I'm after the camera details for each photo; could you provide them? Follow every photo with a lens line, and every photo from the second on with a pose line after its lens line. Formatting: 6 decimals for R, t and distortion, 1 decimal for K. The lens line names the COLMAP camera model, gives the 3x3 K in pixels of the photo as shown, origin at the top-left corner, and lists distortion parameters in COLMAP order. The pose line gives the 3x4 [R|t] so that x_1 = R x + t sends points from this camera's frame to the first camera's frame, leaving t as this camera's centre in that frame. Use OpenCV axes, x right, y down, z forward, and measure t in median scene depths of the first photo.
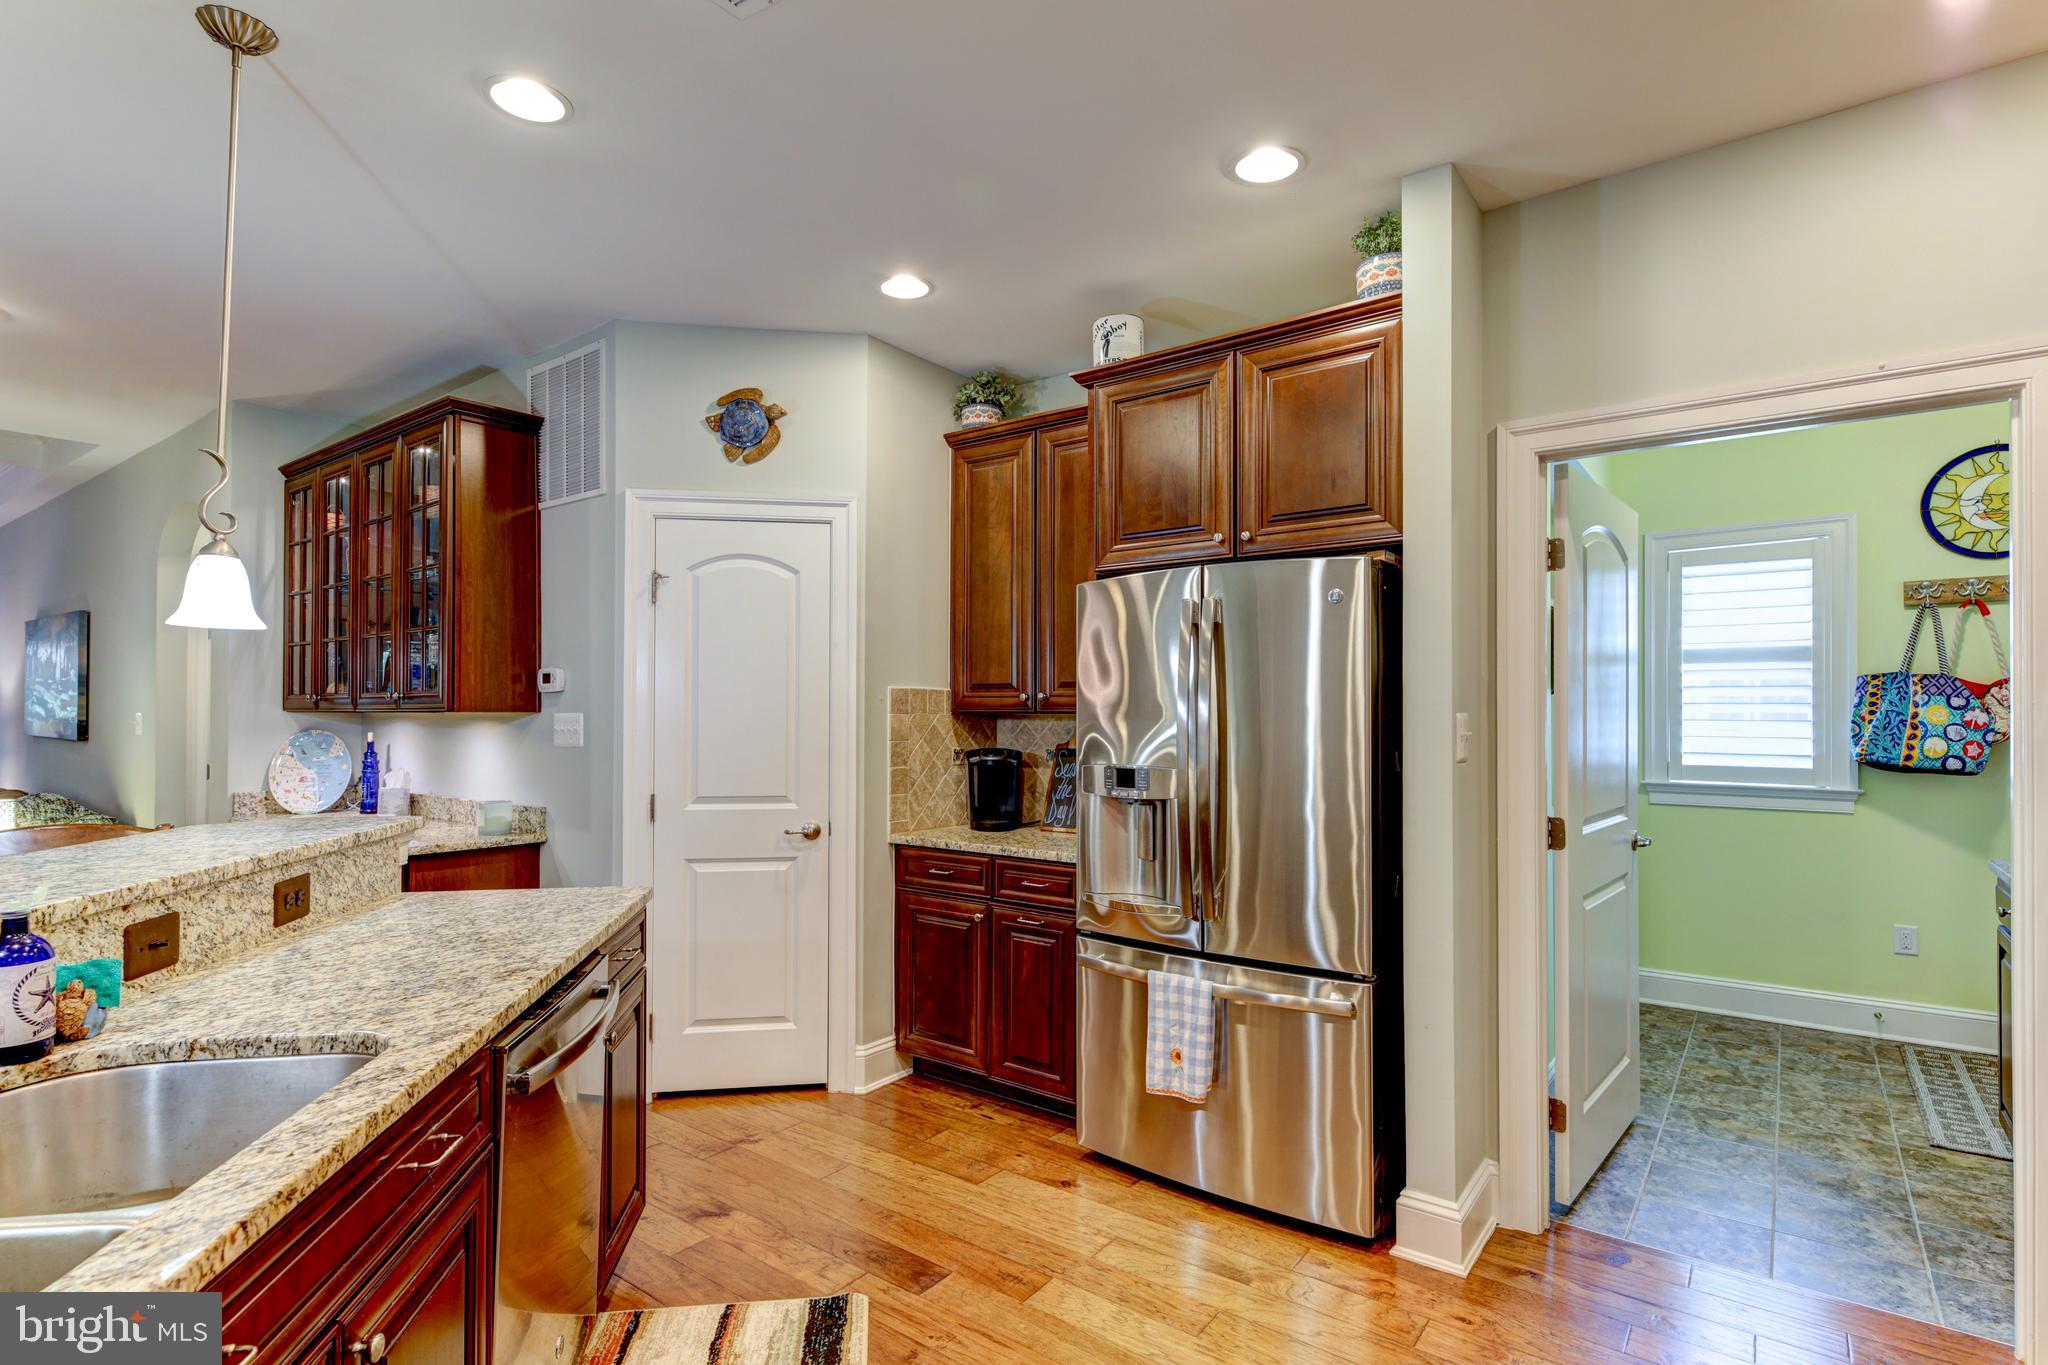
lens RADIAL K [[1003.0, 0, 1033.8], [0, 1003.0, 703.0], [0, 0, 1]] dist [0.002408, -0.000029]
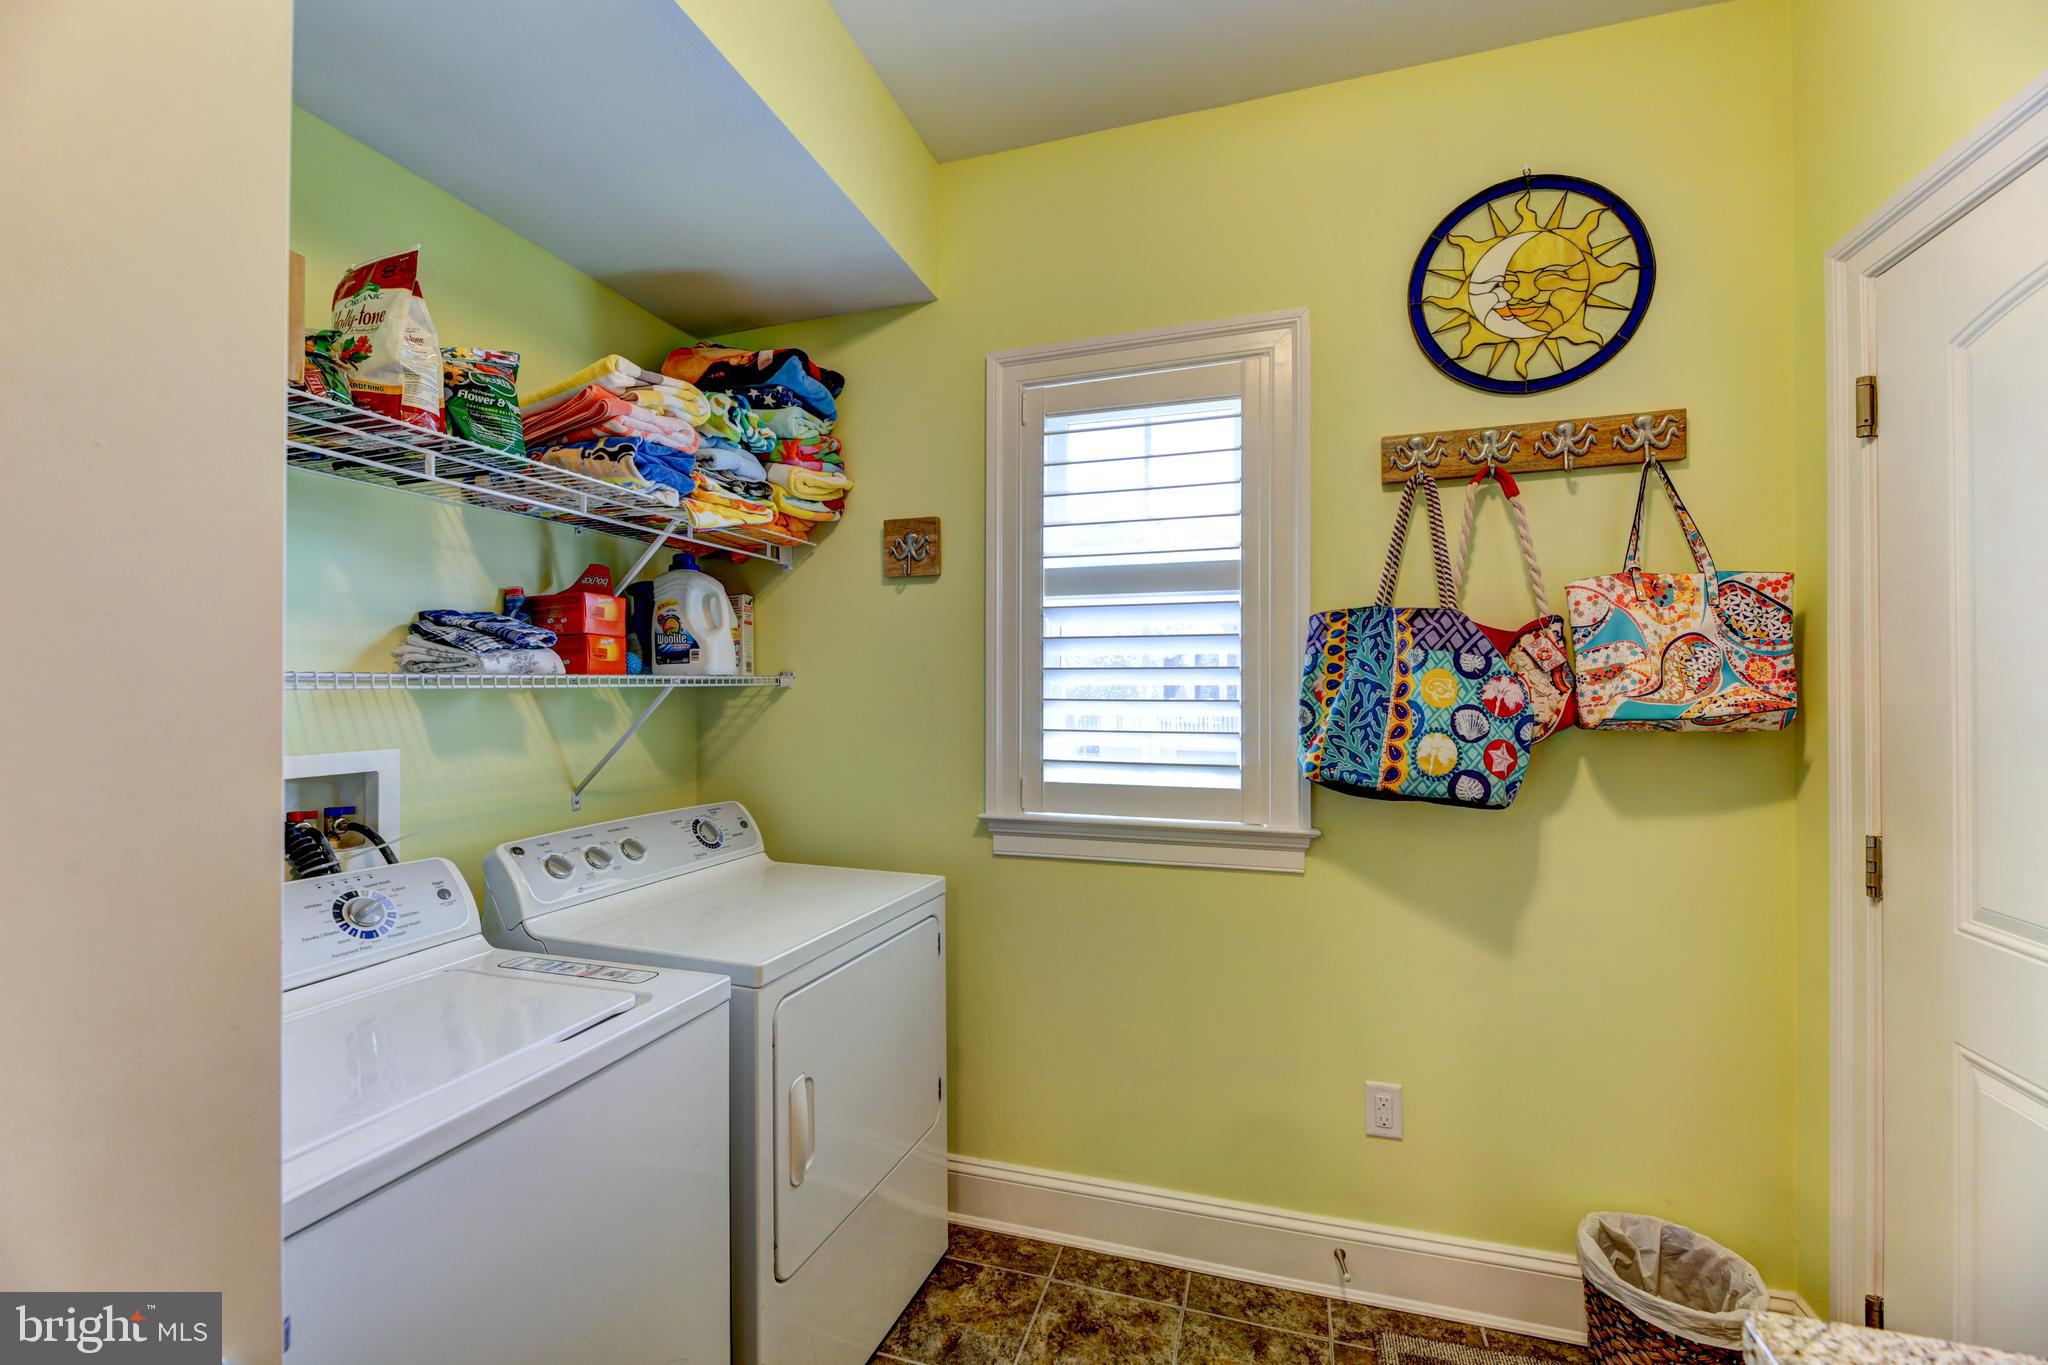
lens RADIAL K [[833.6, 0, 1011.0], [0, 833.6, 685.5], [0, 0, 1]] dist [0.002713, -0.000310]
pose [[0.946413, 0.001607, 0.322953, 0.544982], [-0.001892, 0.999998, 0.000569, 0.010317], [-0.322952, -0.001149, 0.946415, 0.654186]]
